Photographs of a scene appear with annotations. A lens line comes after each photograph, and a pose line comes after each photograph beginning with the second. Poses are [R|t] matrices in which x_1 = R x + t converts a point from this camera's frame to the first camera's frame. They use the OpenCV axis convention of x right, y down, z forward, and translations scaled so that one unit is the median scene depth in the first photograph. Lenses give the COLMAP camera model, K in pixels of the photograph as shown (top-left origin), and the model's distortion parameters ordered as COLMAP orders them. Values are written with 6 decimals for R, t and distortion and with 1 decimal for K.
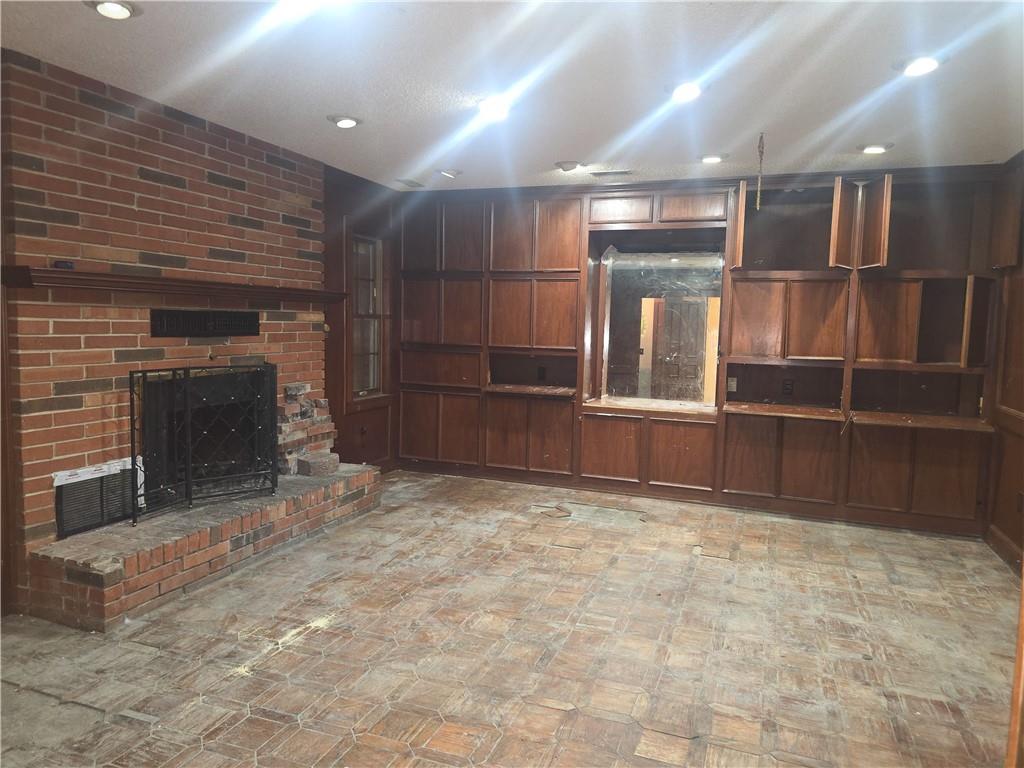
lens RADIAL K [[687.6, 0, 512.0], [0, 687.6, 384.0], [0, 0, 1]] dist [0.074403, -0.074392]
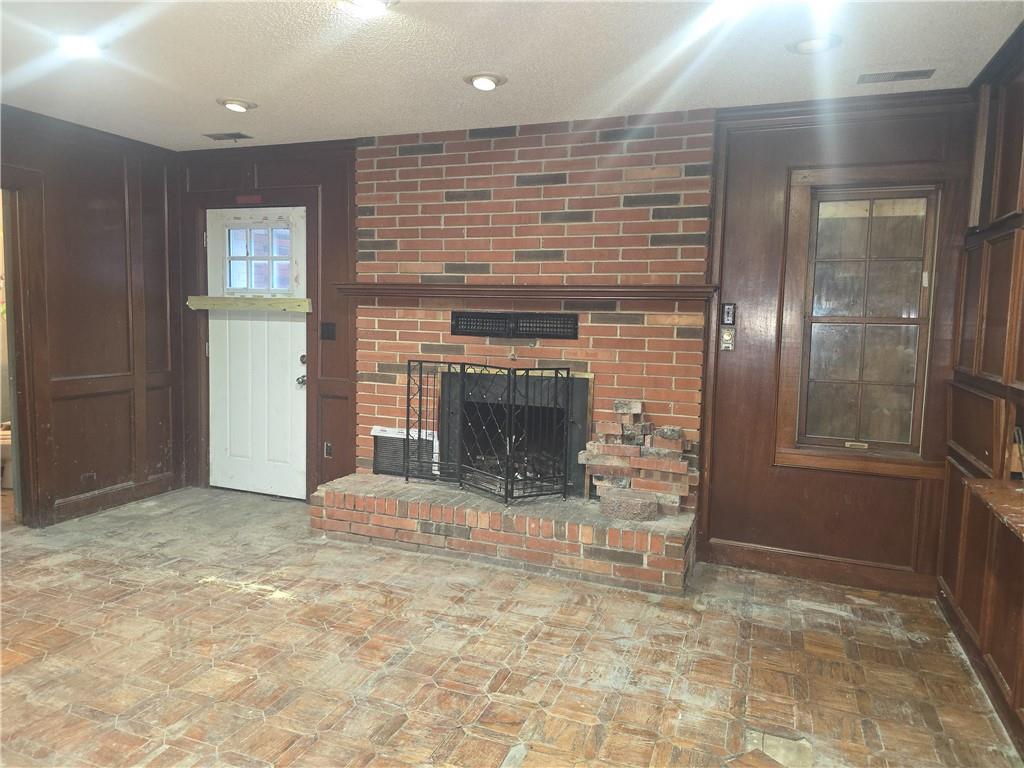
lens RADIAL K [[687.6, 0, 512.0], [0, 687.6, 384.0], [0, 0, 1]] dist [0.074403, -0.074392]
pose [[-0.005429, 0.082596, -0.996568, 0.641298], [-0.113227, 0.990123, 0.082679, -0.091913], [0.993554, 0.113287, 0.003977, 1.097175]]
